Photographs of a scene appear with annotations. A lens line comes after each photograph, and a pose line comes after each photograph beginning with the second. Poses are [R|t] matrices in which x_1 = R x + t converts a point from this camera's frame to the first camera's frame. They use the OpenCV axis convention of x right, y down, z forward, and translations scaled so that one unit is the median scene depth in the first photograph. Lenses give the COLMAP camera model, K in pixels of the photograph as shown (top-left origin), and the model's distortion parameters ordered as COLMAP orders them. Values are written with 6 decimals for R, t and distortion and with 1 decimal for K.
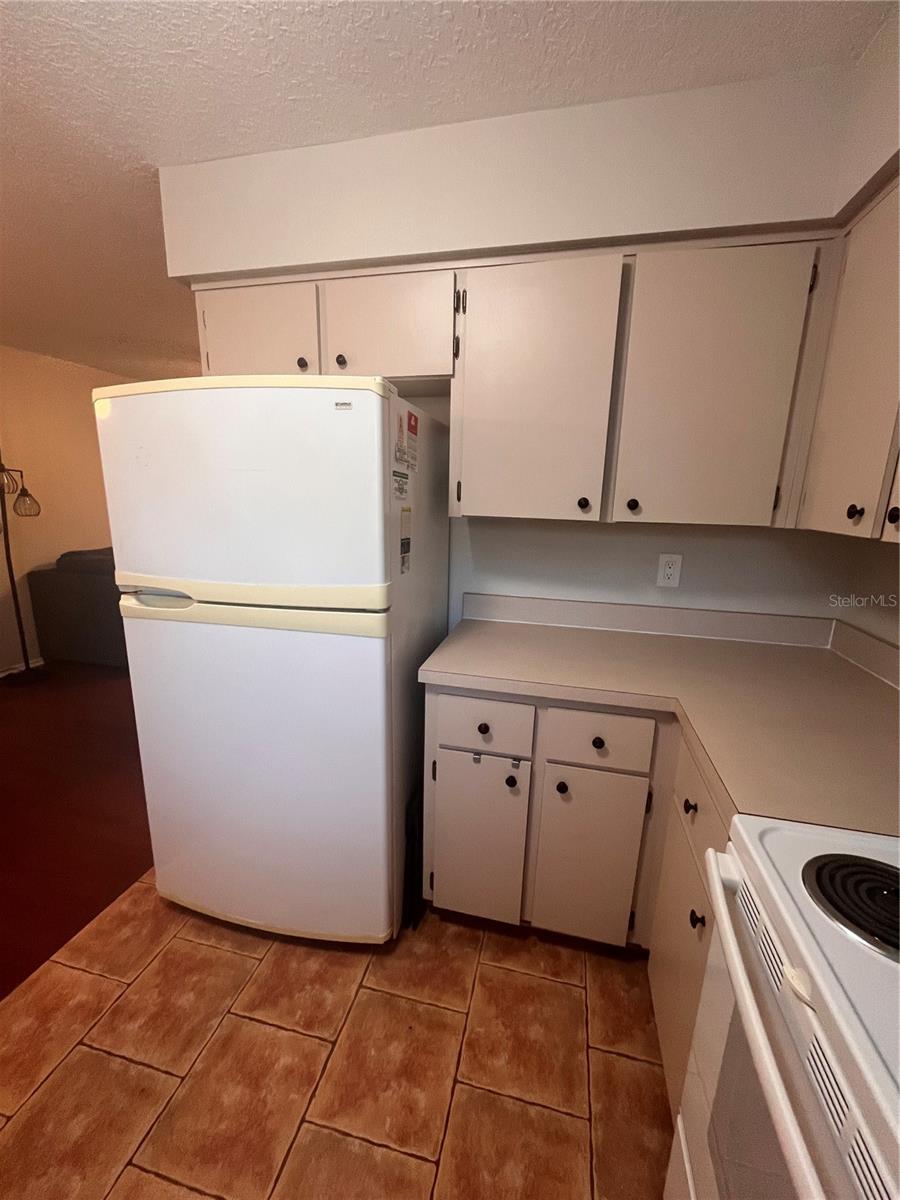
lens RADIAL K [[486.7, 0, 450.1], [0, 486.7, 600.7], [0, 0, 1]] dist [-0.006453, 0.000016]
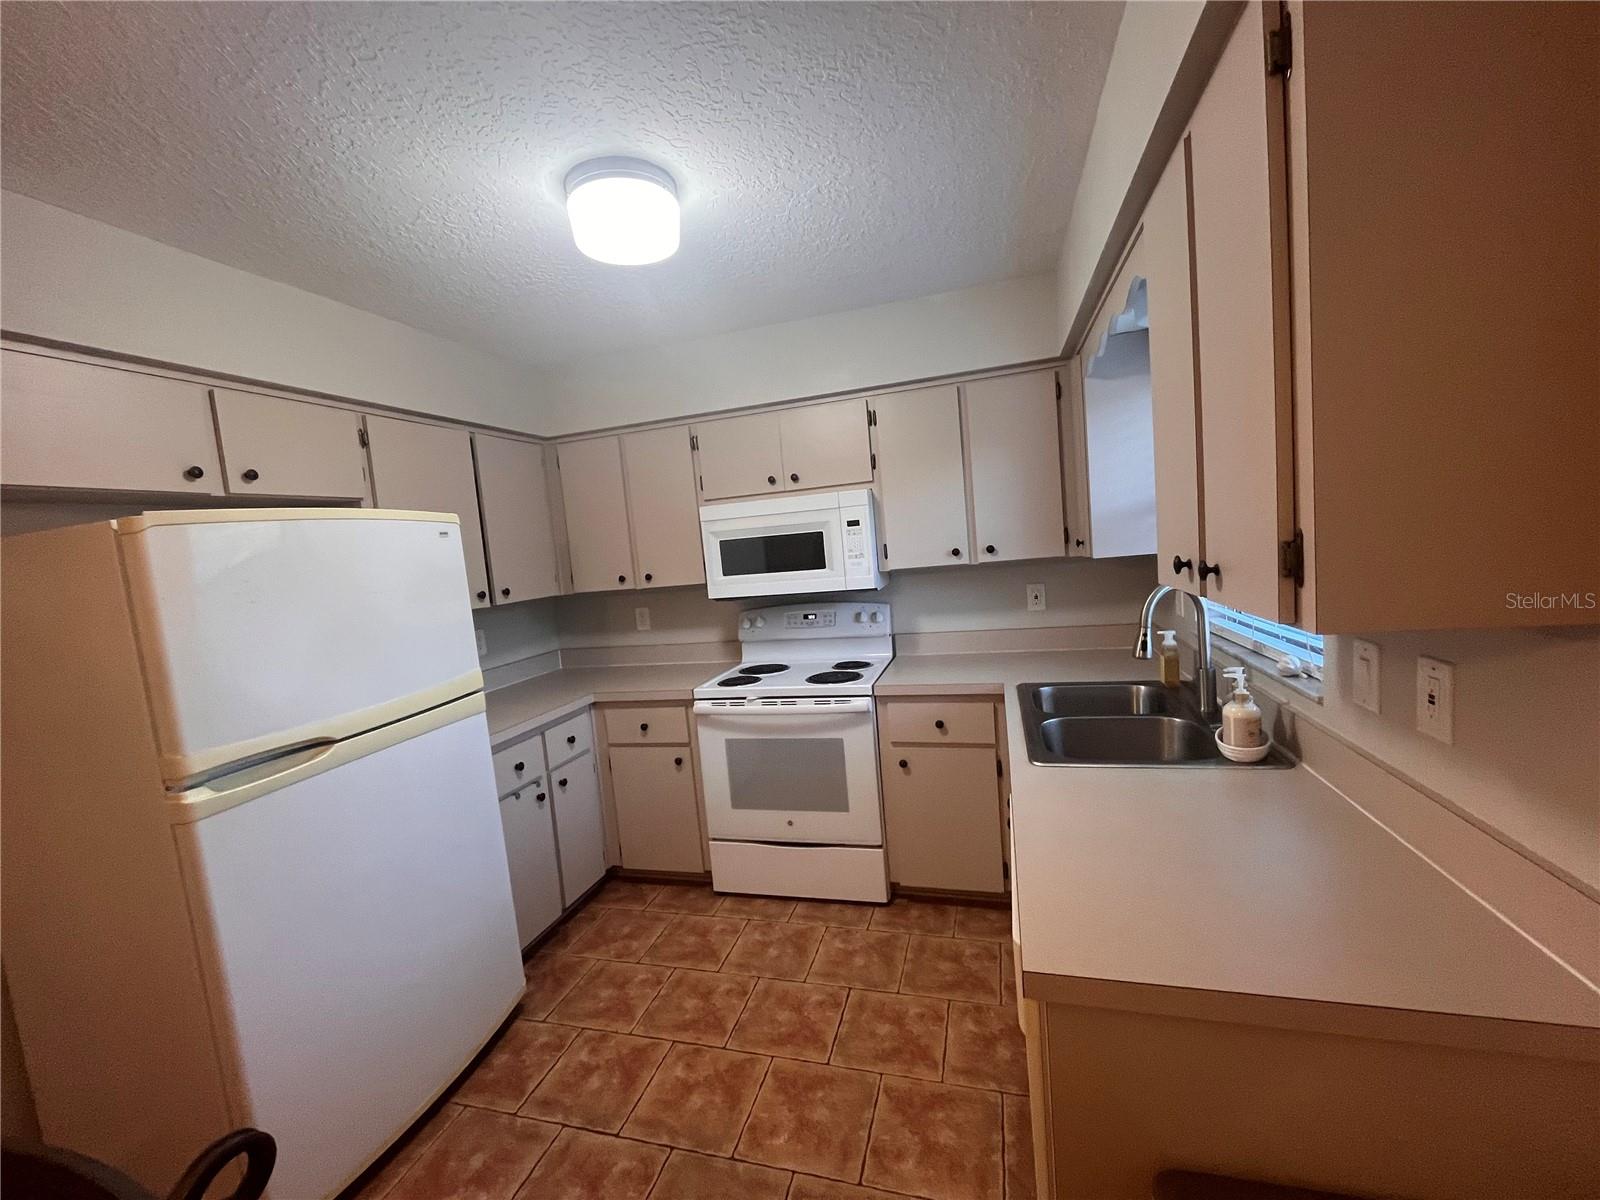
lens RADIAL K [[648.9, 0, 805.3], [0, 648.9, 600.4], [0, 0, 1]] dist [-0.006453, 0.000016]
pose [[0.042548, -0.115064, 0.992446, -1.599976], [0.301716, 0.948448, 0.097028, -0.098320], [-0.952448, 0.295309, 0.075071, 0.017583]]
